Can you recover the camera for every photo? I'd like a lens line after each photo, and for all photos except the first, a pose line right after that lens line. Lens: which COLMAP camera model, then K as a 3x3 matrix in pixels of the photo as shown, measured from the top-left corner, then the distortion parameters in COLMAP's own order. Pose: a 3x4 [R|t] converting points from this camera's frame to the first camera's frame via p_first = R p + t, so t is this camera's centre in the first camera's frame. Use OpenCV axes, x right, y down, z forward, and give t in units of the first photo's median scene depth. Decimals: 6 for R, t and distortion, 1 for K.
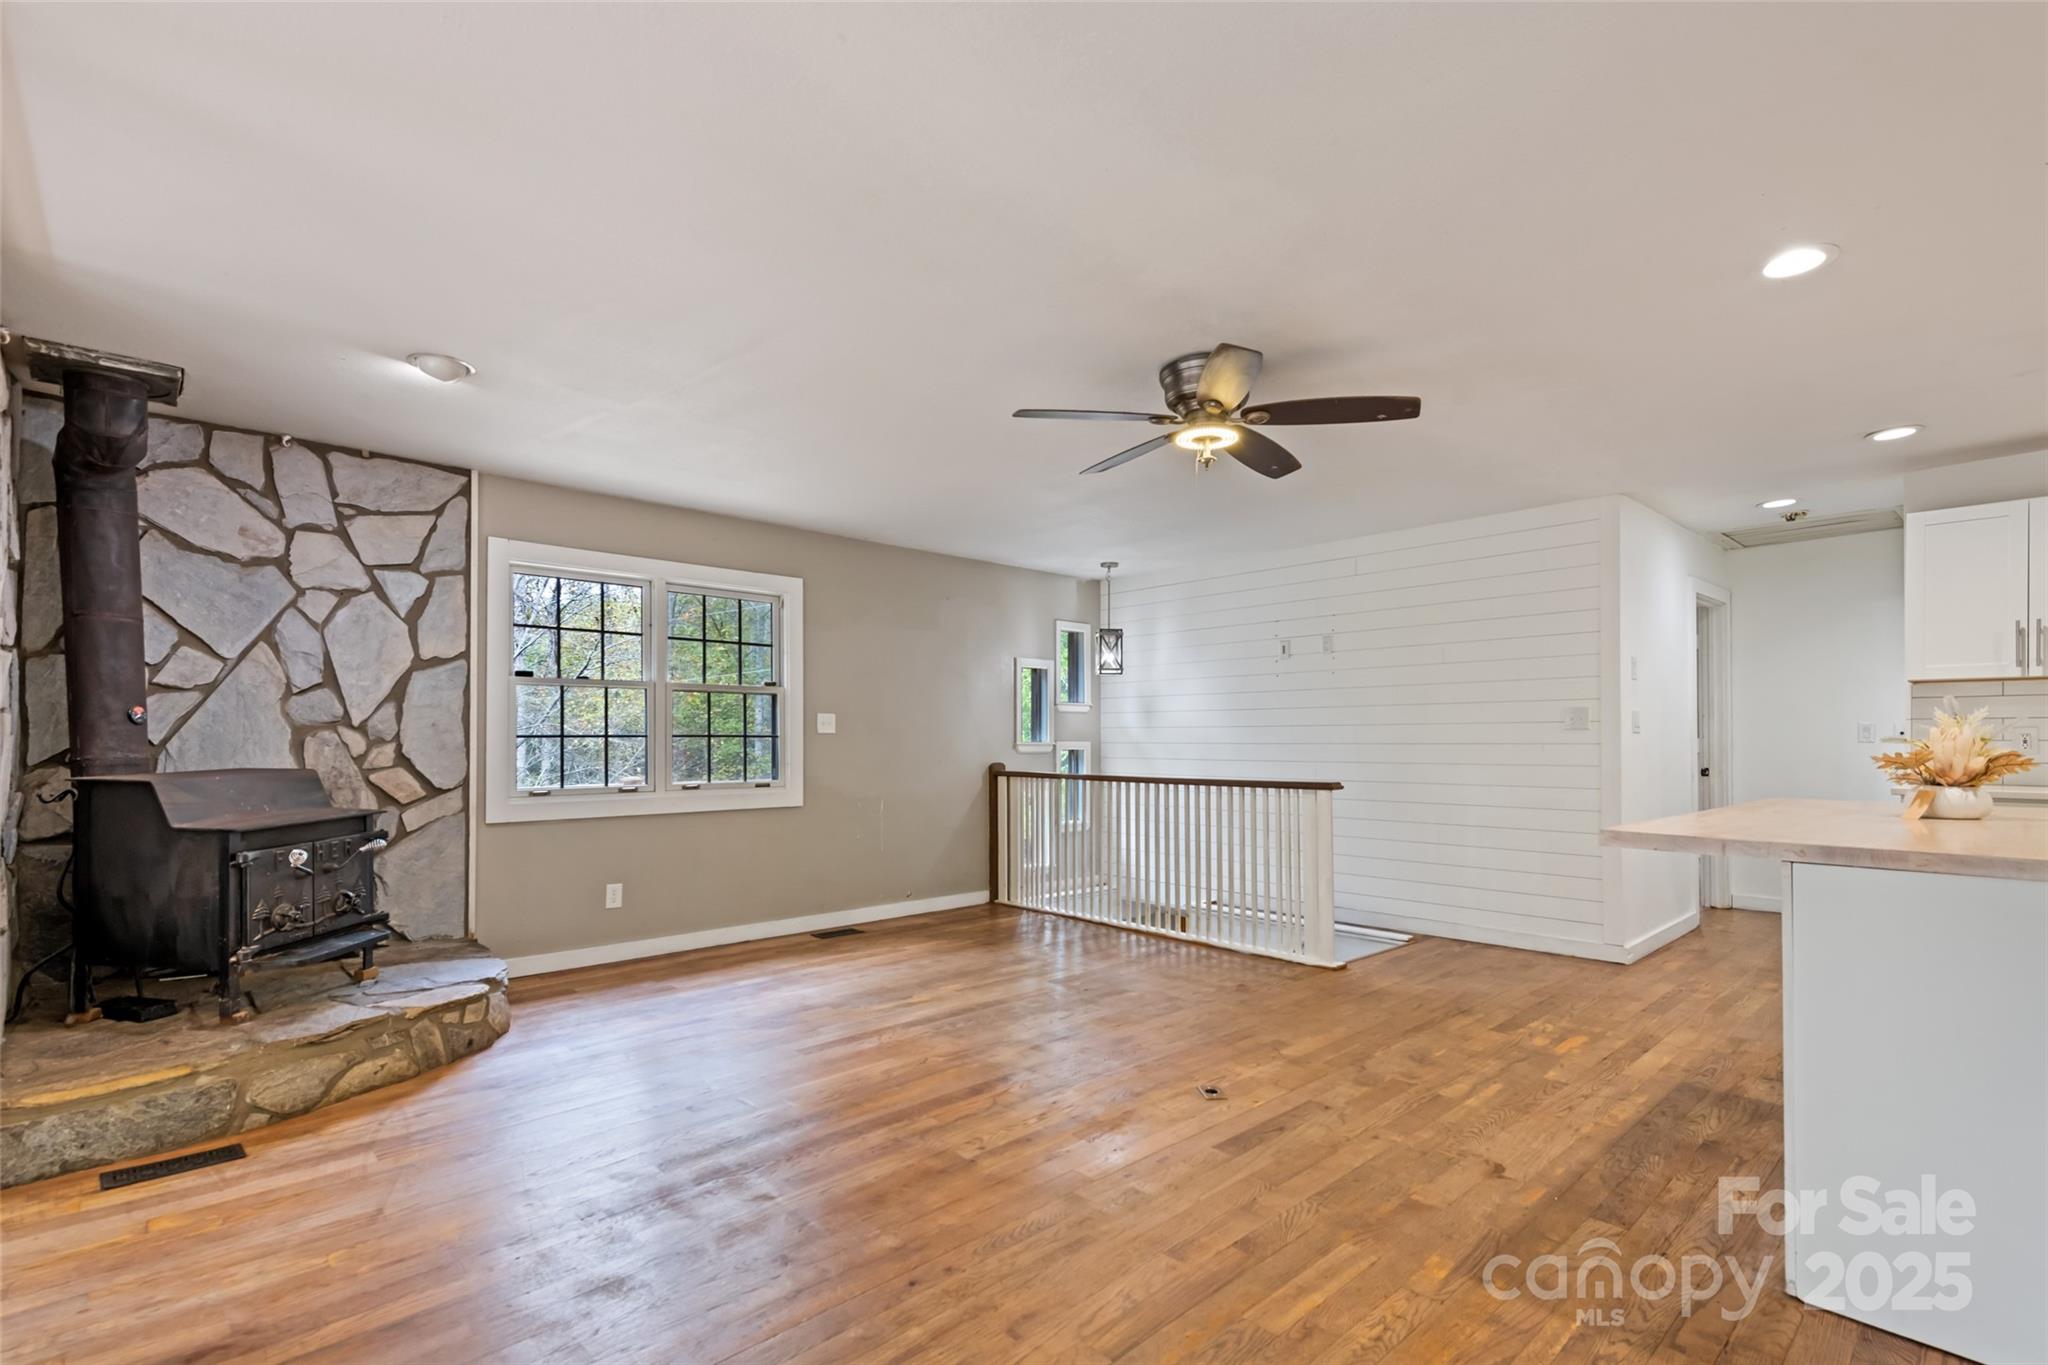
lens RADIAL K [[925.8, 0, 1036.1], [0, 925.8, 729.8], [0, 0, 1]] dist [0.012190, -0.001778]
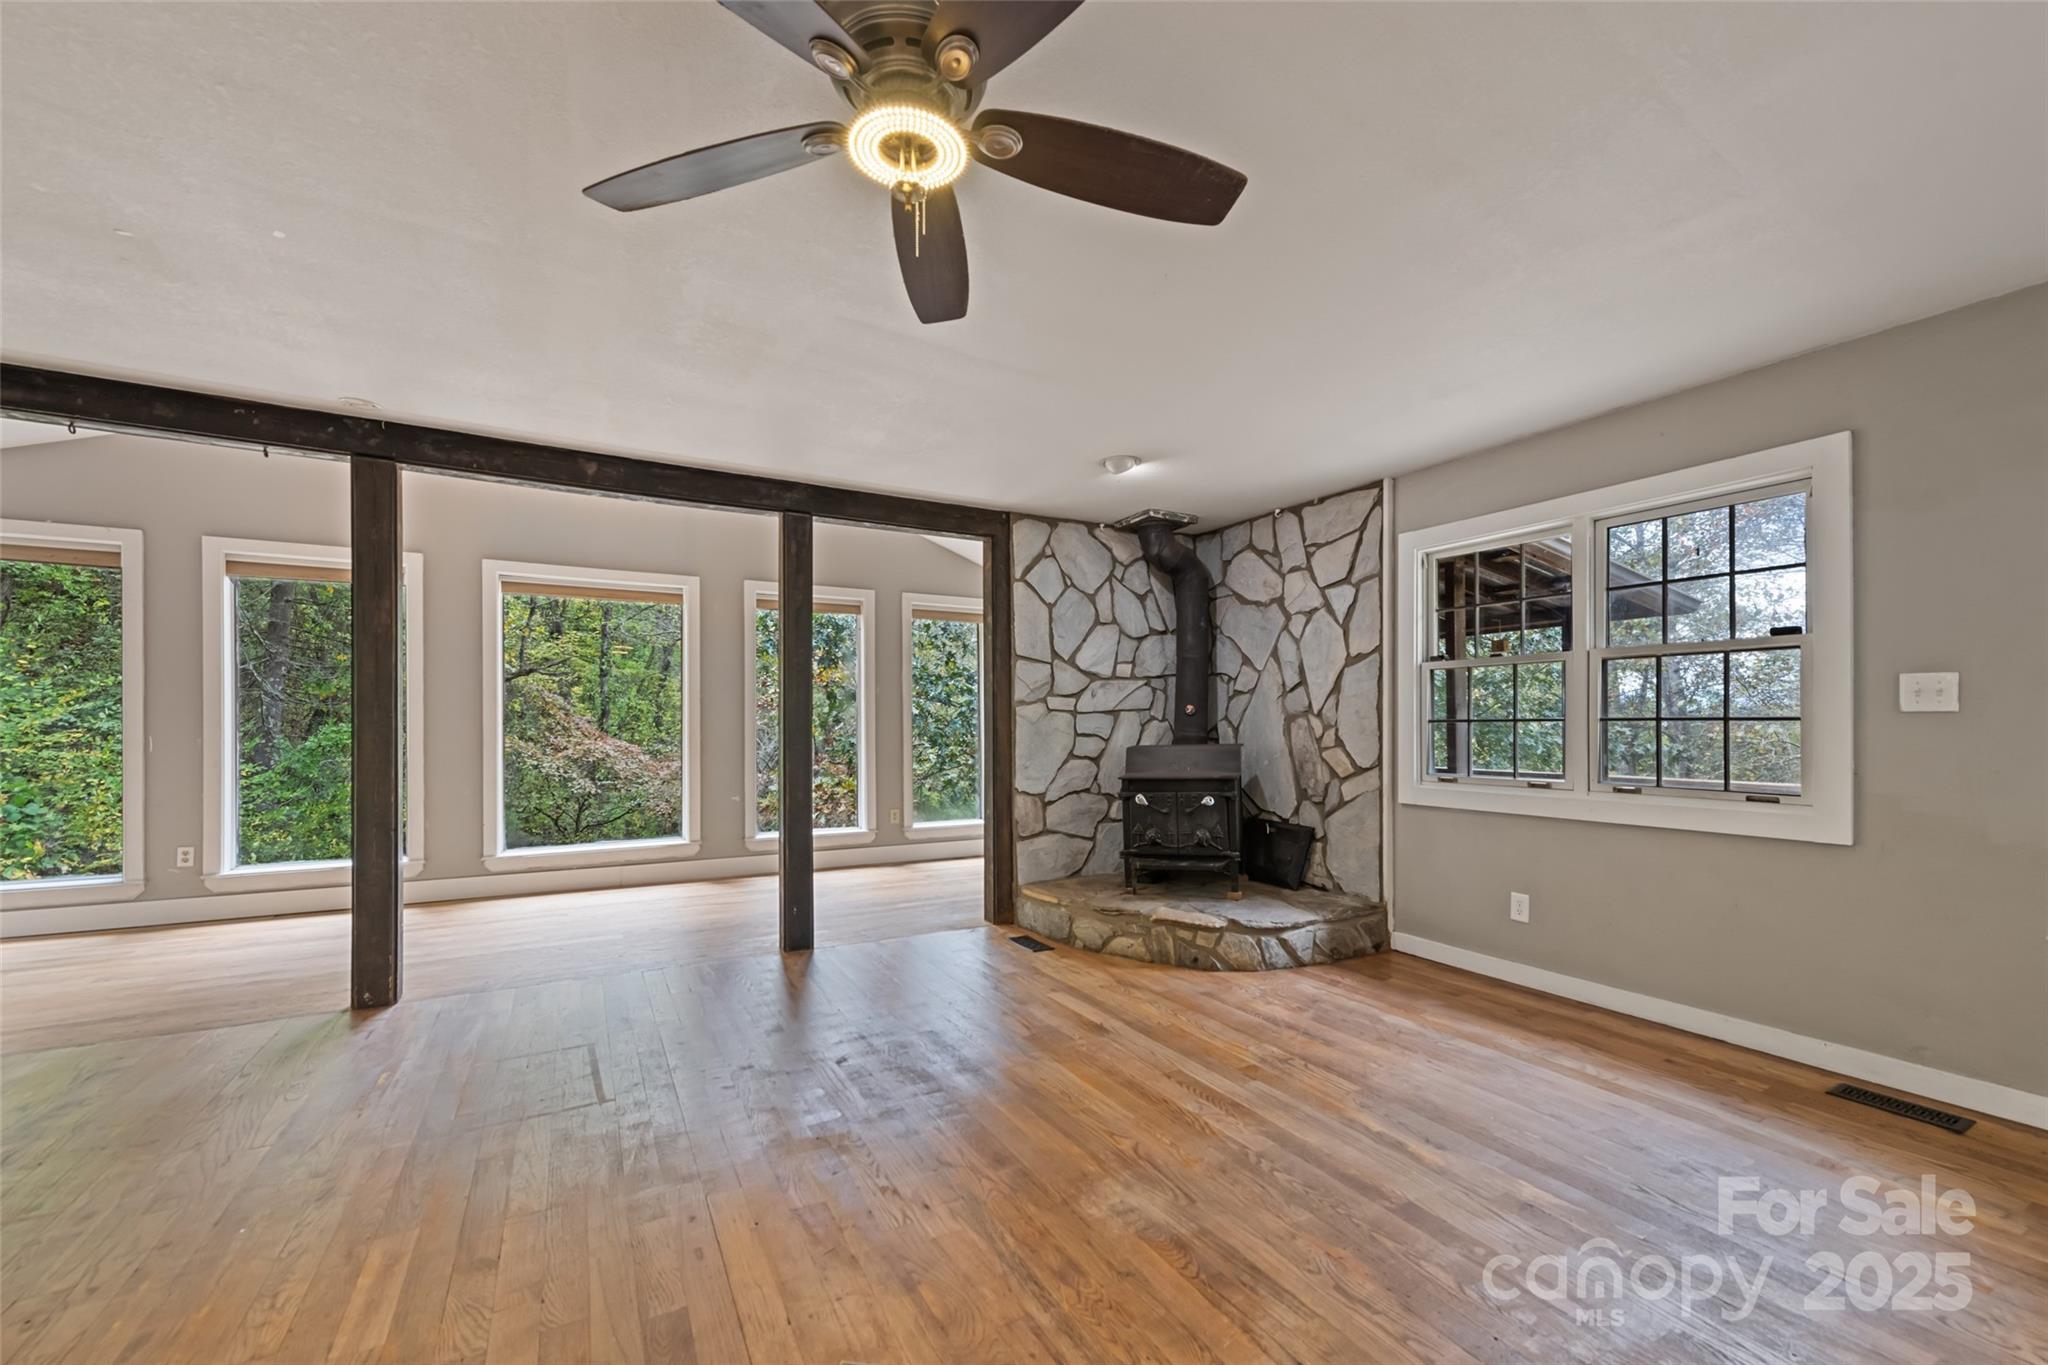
lens RADIAL K [[814.8, 0, 1031.8], [0, 814.8, 717.2], [0, 0, 1]] dist [0.005590, 0.000012]
pose [[-0.236656, -0.009420, -0.971548, 0.452909], [0.010399, 0.999871, -0.012228, 0.009708], [0.971538, -0.012997, -0.236527, 0.874168]]
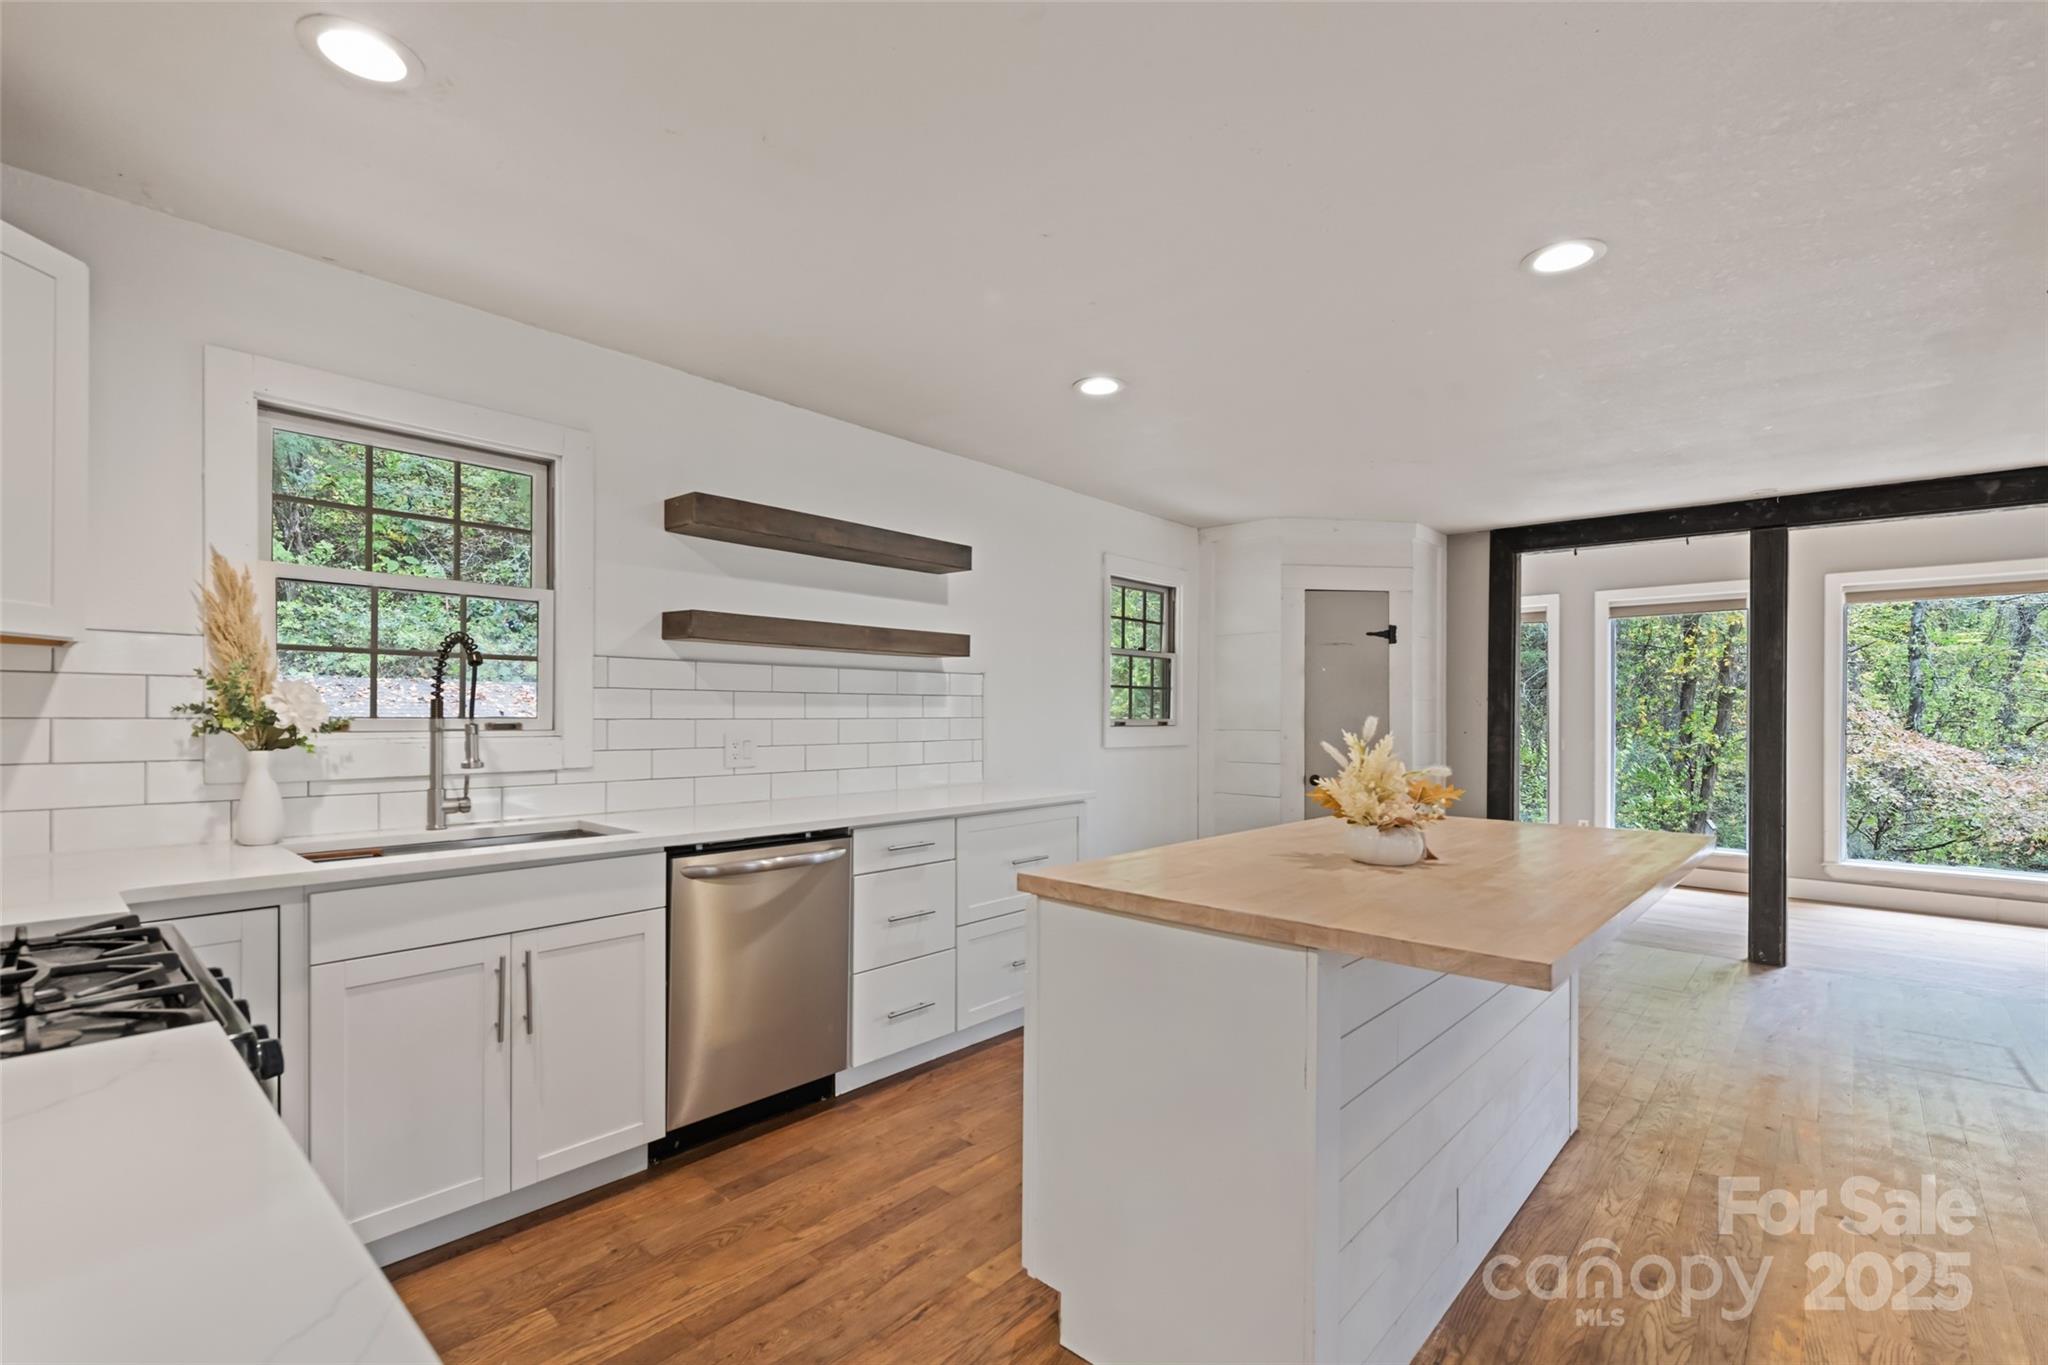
lens RADIAL K [[925.8, 0, 1028.2], [0, 925.8, 718.8], [0, 0, 1]] dist [0.012190, -0.001778]
pose [[-0.994739, -0.005675, -0.102287, 0.852260], [-0.005543, 0.999983, -0.001578, -0.020483], [0.102294, -0.001003, -0.994754, 1.107854]]
